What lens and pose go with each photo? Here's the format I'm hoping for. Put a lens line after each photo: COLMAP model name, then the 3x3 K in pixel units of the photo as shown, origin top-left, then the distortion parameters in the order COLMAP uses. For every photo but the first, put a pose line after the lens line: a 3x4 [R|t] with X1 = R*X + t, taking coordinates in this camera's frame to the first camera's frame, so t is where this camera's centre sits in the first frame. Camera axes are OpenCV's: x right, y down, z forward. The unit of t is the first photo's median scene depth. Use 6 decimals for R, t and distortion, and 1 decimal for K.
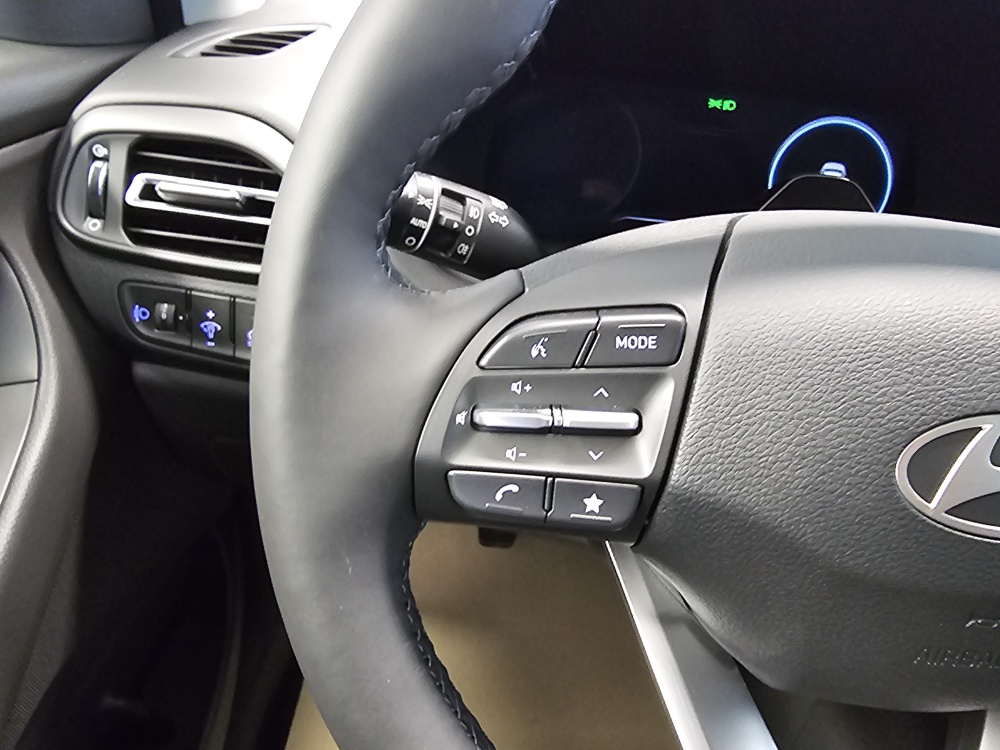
lens RADIAL K [[682.9, 0, 499.2], [0, 682.9, 366.5], [0, 0, 1]] dist [0.006028, -0.002639]
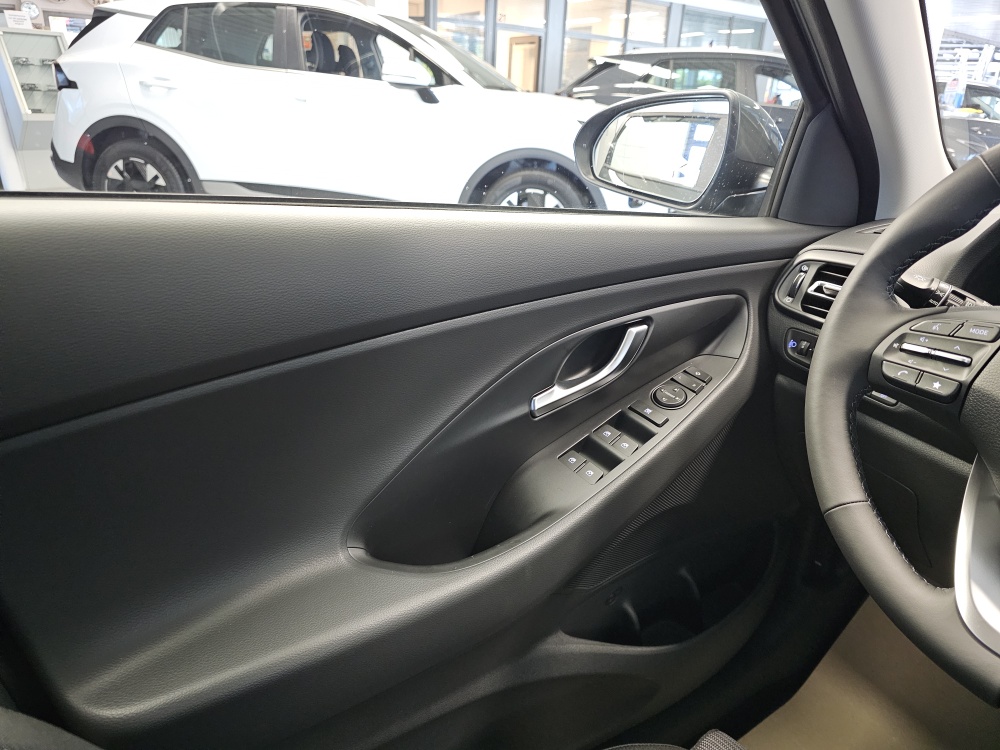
lens RADIAL K [[684.1, 0, 494.8], [0, 684.1, 364.2], [0, 0, 1]] dist [0.046614, -0.057878]
pose [[0.591561, 0.210747, -0.778229, 0.594162], [-0.409696, 0.909902, -0.065021, 0.502194], [0.694410, 0.357301, 0.624605, -0.927930]]
